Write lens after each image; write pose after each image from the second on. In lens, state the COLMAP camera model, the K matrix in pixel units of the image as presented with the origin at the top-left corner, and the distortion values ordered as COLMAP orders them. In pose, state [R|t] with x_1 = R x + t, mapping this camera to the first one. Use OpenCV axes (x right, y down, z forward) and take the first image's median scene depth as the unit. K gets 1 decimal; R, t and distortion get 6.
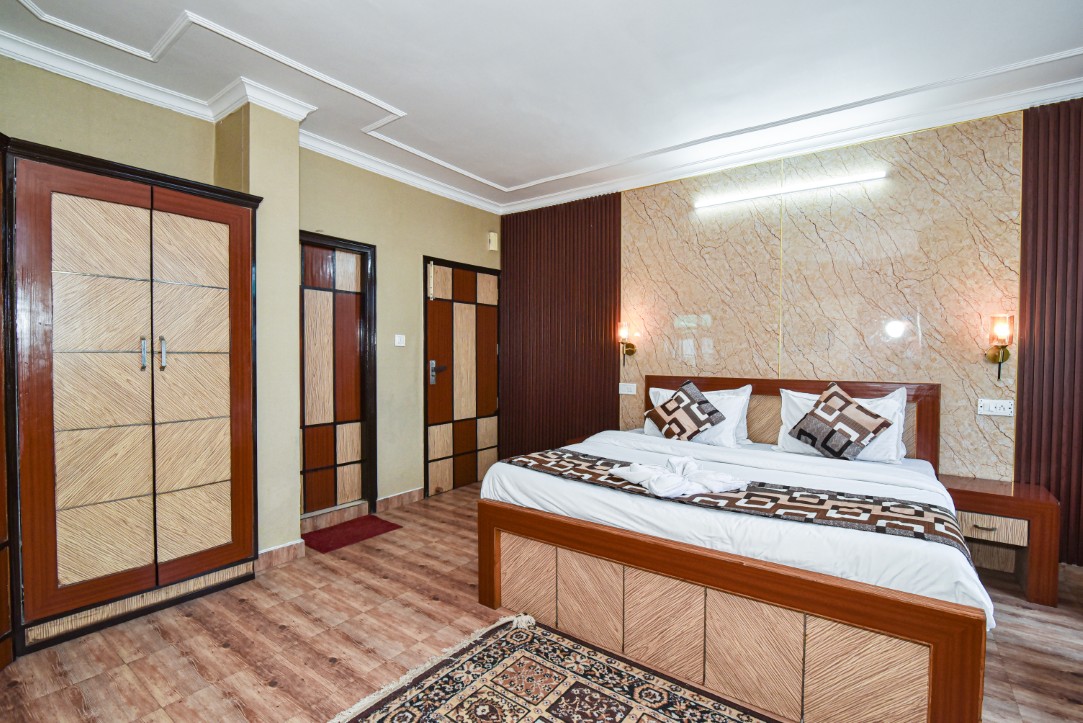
lens RADIAL K [[495.6, 0, 540.3], [0, 495.6, 366.1], [0, 0, 1]] dist [-0.019599, 0.000510]
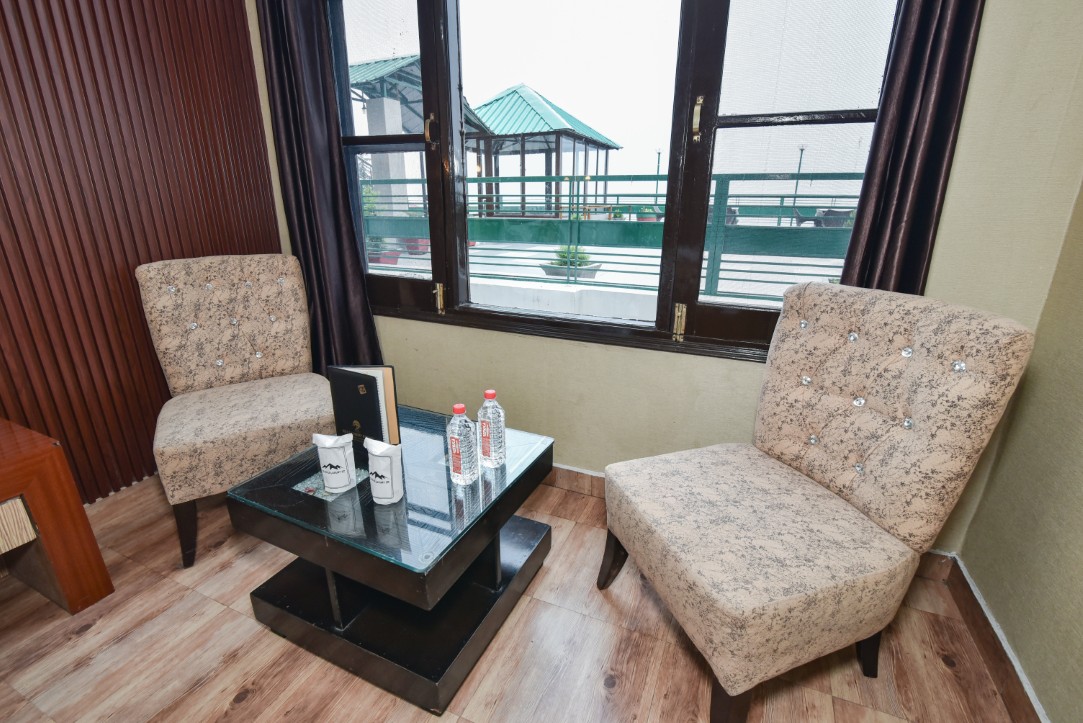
lens RADIAL K [[495.6, 0, 540.3], [0, 495.6, 366.1], [0, 0, 1]] dist [-0.019599, 0.000510]
pose [[-0.212512, -0.318534, 0.923783, 0.340899], [0.021968, 0.943580, 0.330415, 0.018662], [-0.976911, 0.090511, -0.193525, 0.410905]]
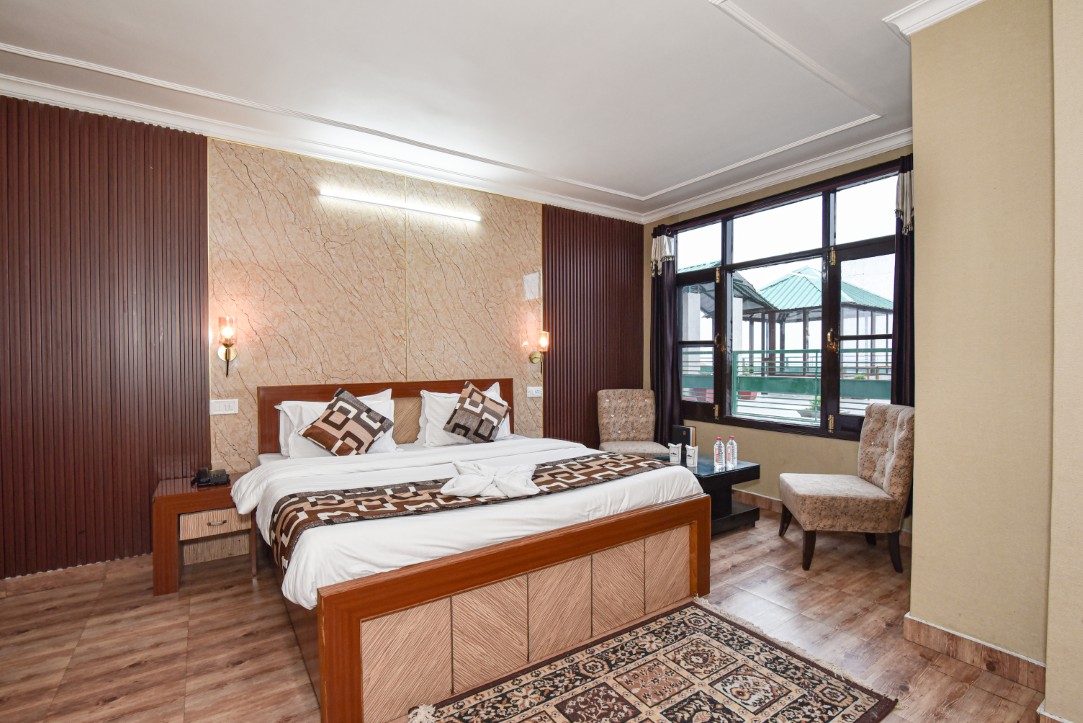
lens RADIAL K [[495.6, 0, 540.3], [0, 495.6, 366.1], [0, 0, 1]] dist [-0.019599, 0.000510]
pose [[0.336671, -0.021563, 0.941376, -0.467276], [0.029890, 0.999479, 0.012204, -0.012908], [-0.941148, 0.024029, 0.337140, 0.400528]]
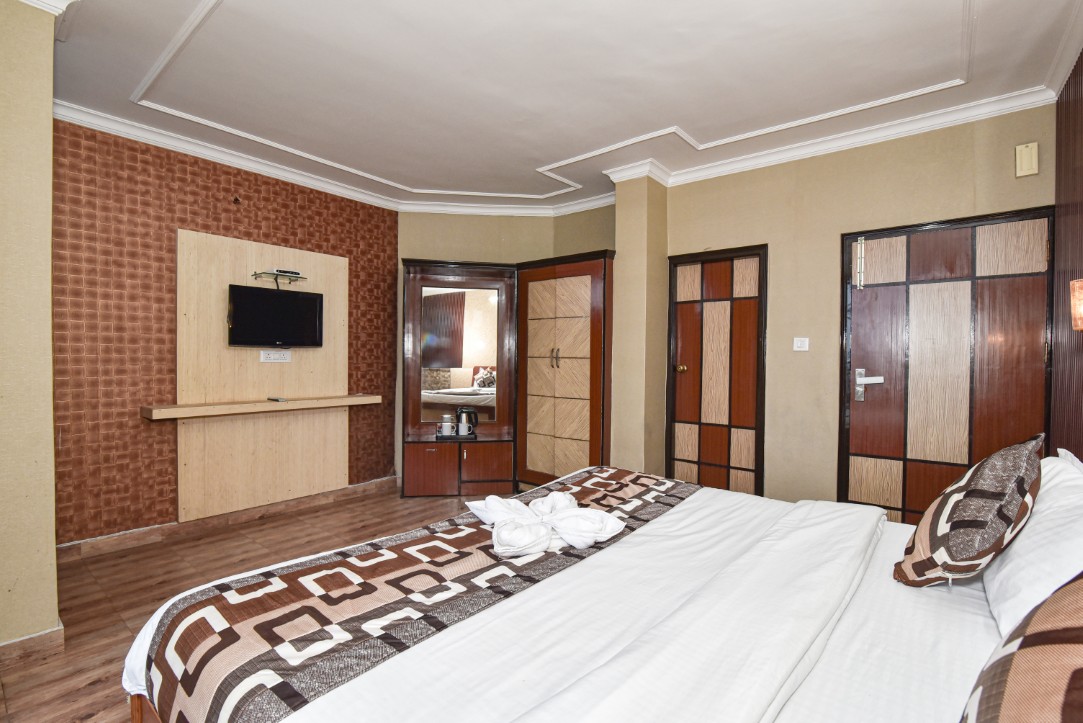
lens RADIAL K [[495.6, 0, 540.3], [0, 495.6, 366.1], [0, 0, 1]] dist [-0.019599, 0.000510]
pose [[-0.055512, 0.011433, -0.998393, 0.735690], [-0.030816, 0.999438, 0.013159, -0.013782], [0.997982, 0.031497, -0.055129, 0.745233]]
